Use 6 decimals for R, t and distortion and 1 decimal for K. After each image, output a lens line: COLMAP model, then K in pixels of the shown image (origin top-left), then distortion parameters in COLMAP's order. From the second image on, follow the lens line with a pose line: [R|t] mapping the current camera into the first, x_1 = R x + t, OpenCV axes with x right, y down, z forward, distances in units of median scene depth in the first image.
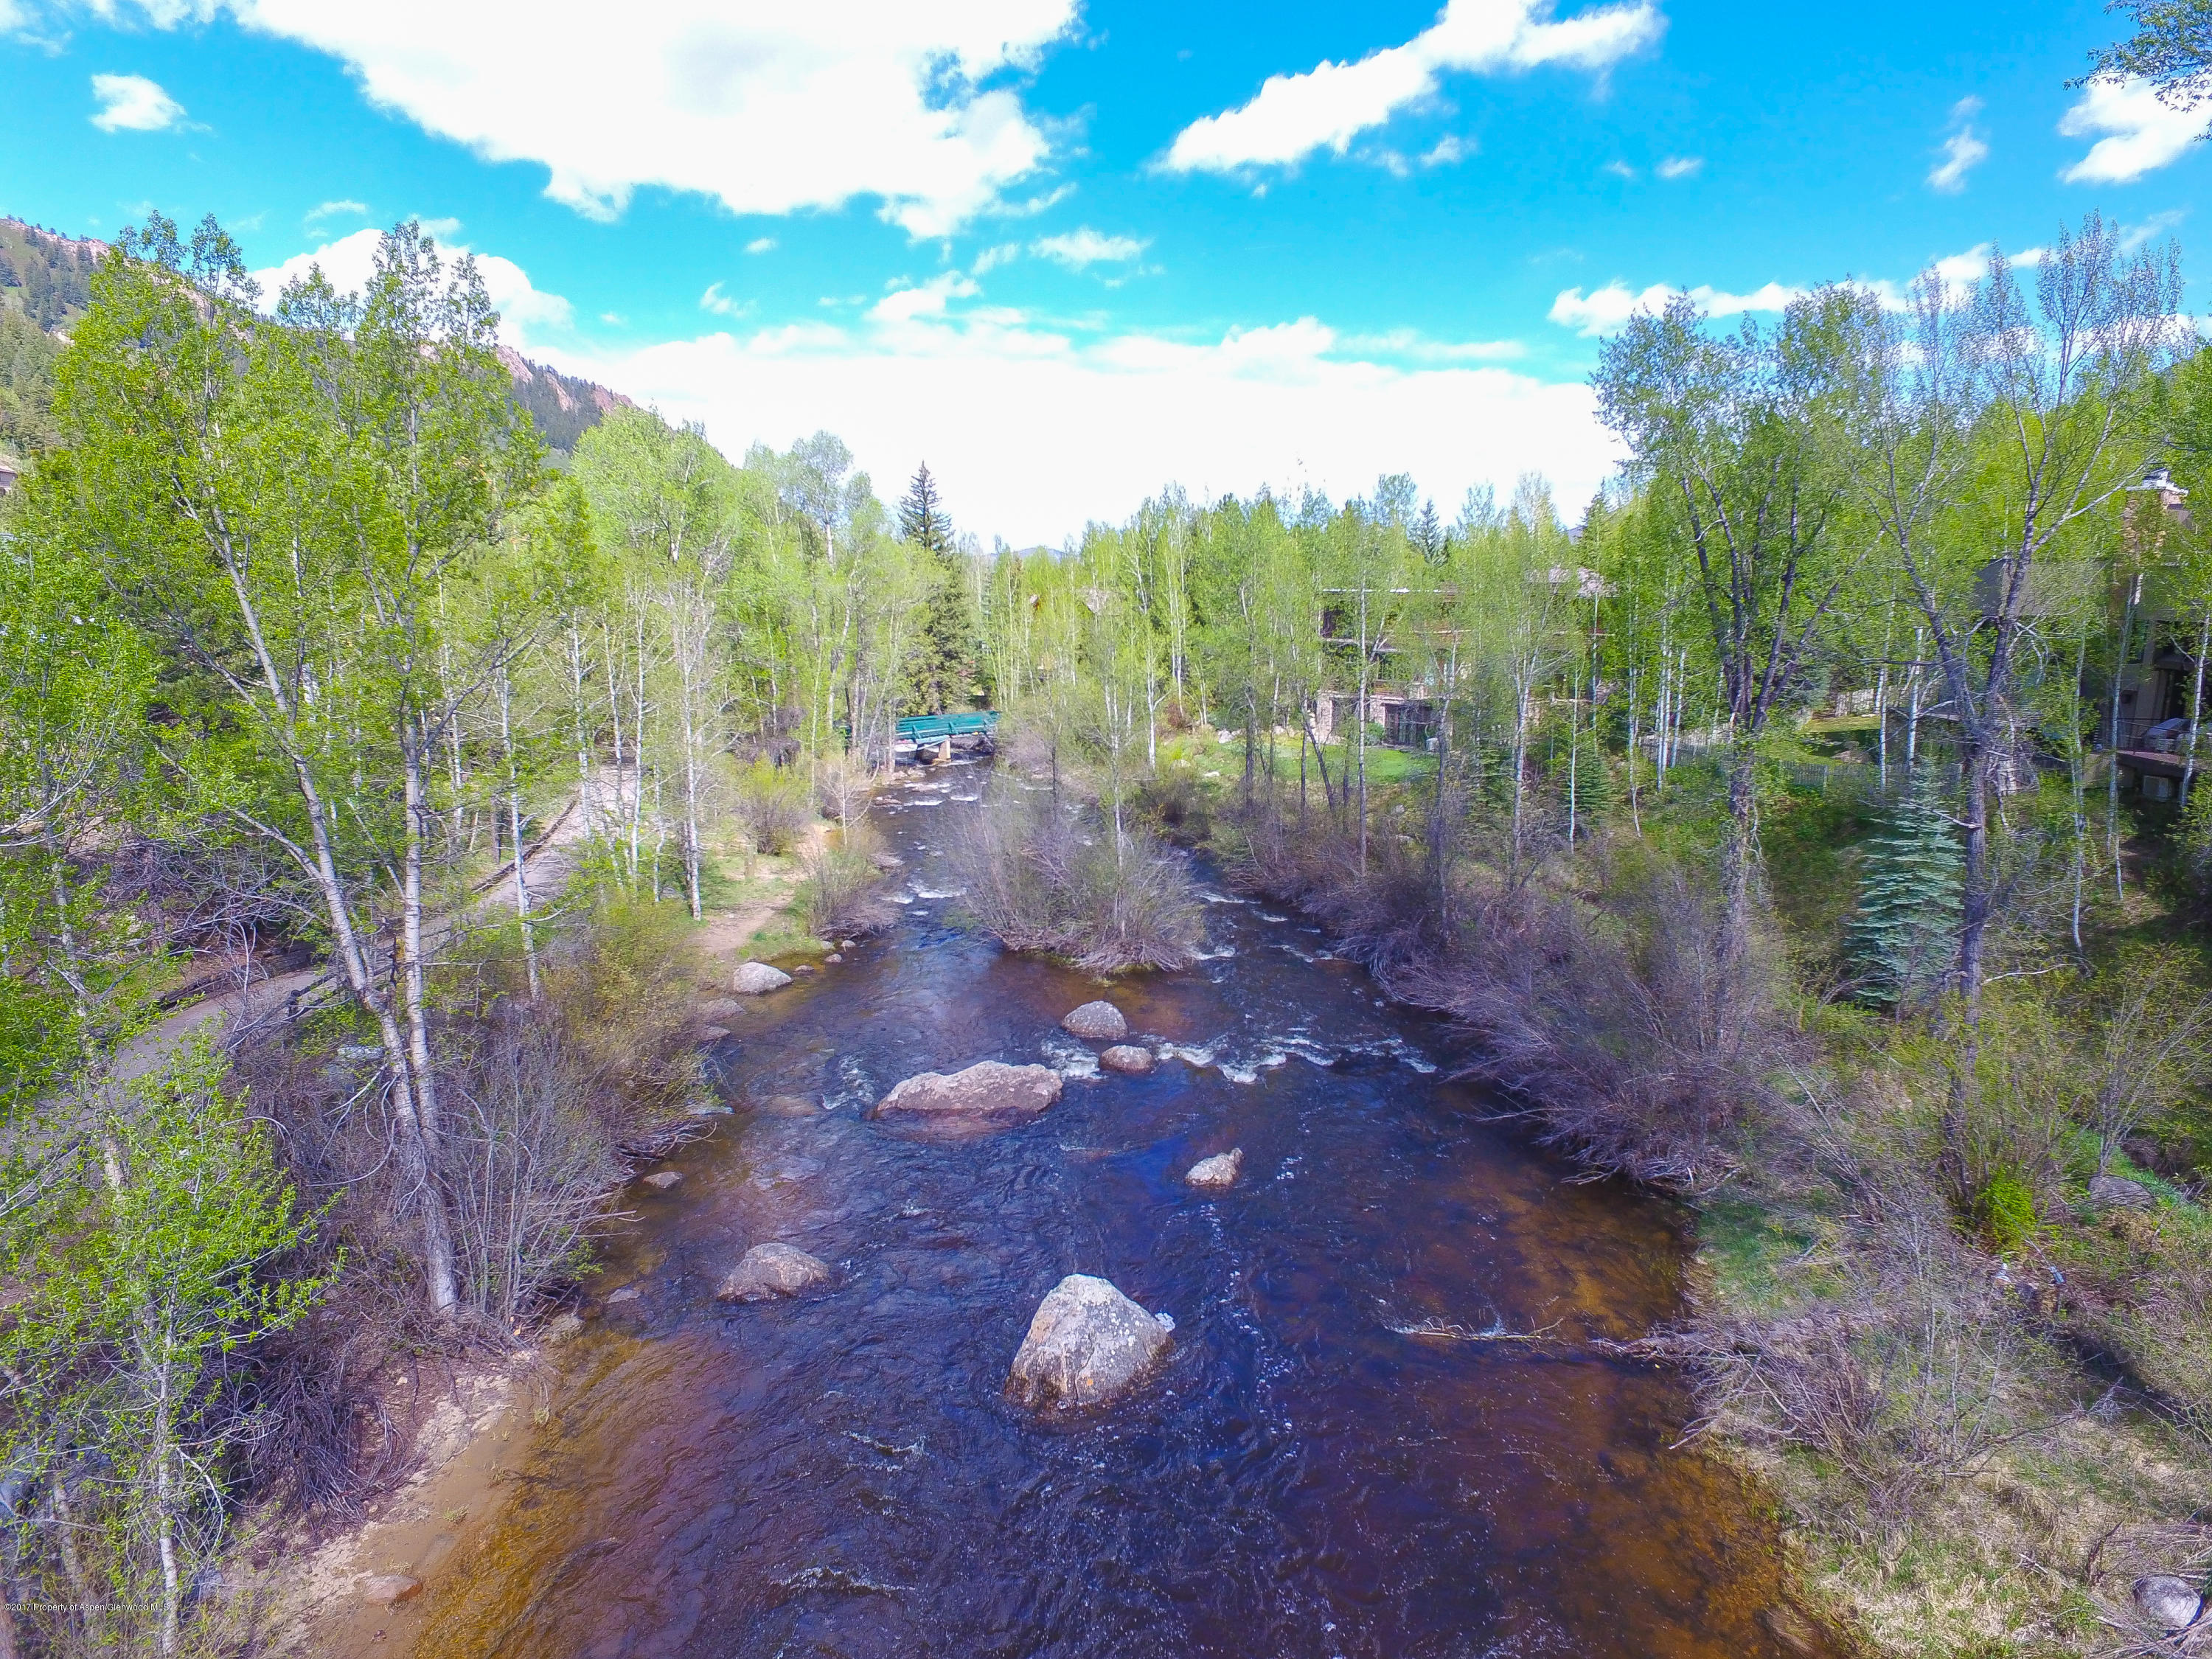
lens RADIAL K [[1274.1, 0, 1146.3], [0, 1274.1, 817.6], [0, 0, 1]] dist [-0.002766, 0.012232]
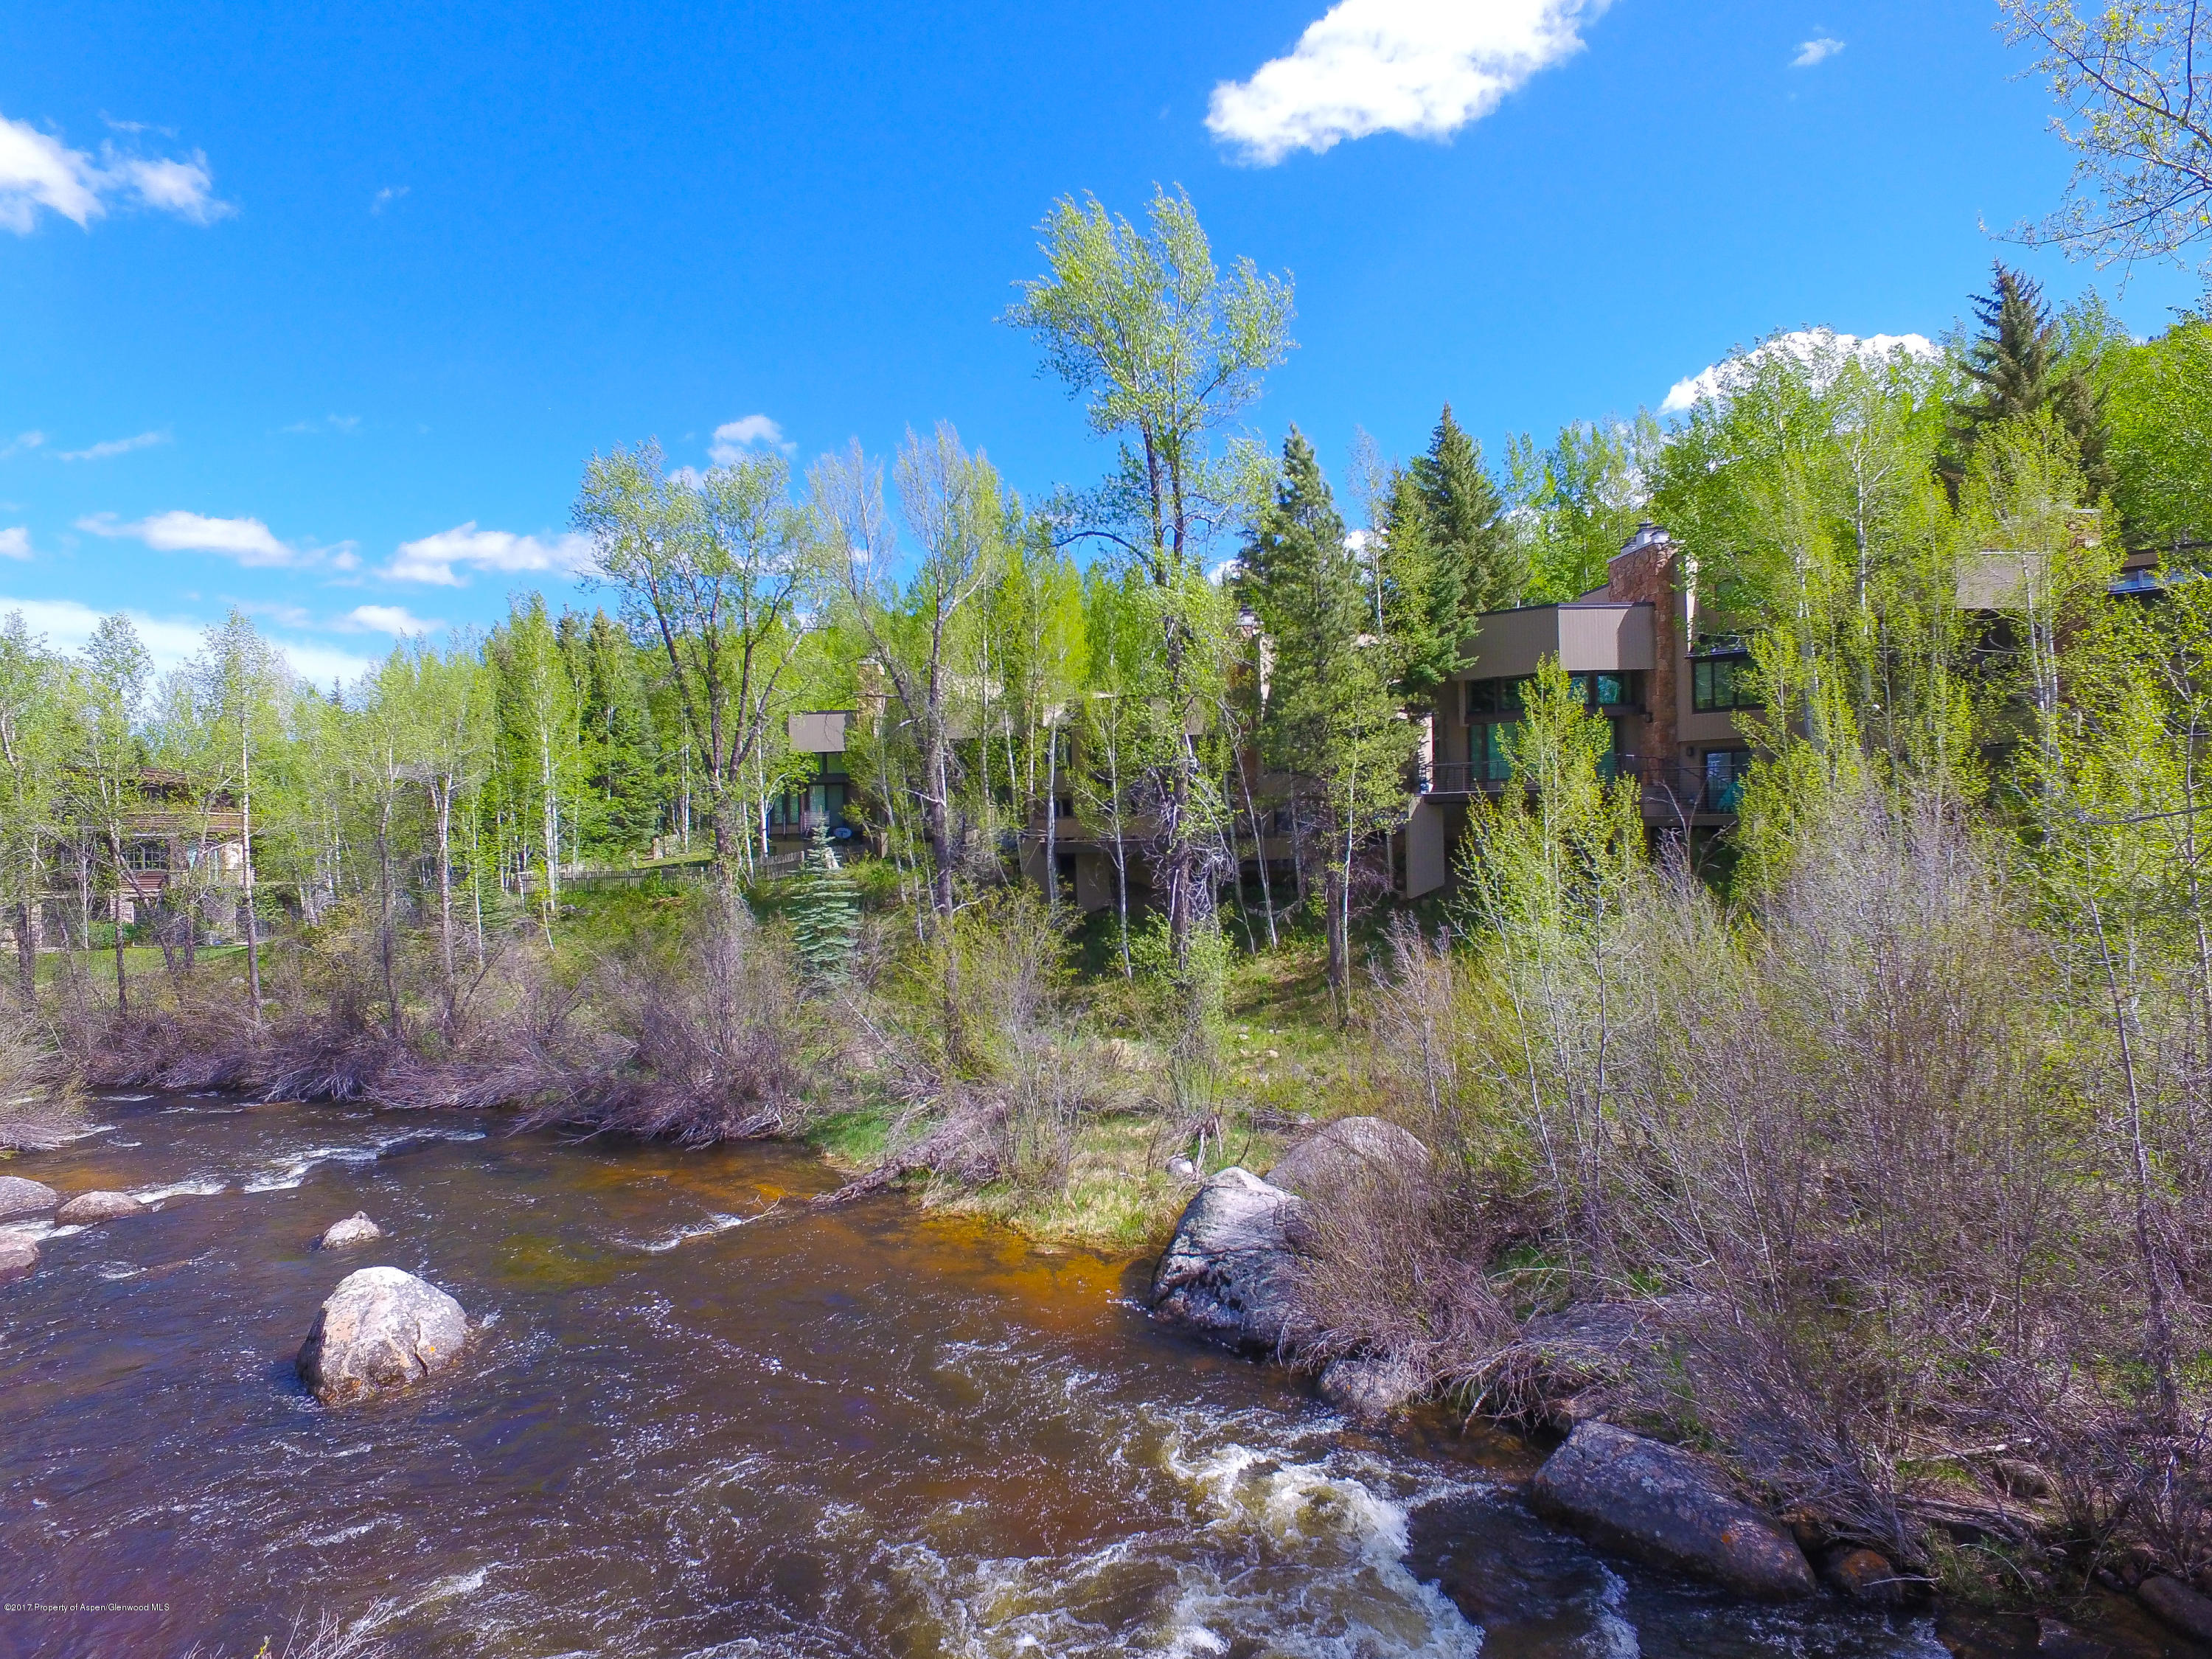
lens RADIAL K [[1276.6, 0, 1096.0], [0, 1276.6, 848.6], [0, 0, 1]] dist [-0.001526, 0.000442]
pose [[0.583048, -0.030691, 0.811858, -0.323350], [0.174751, 0.980634, -0.088428, 0.164910], [-0.793421, 0.193431, 0.577120, 0.014669]]
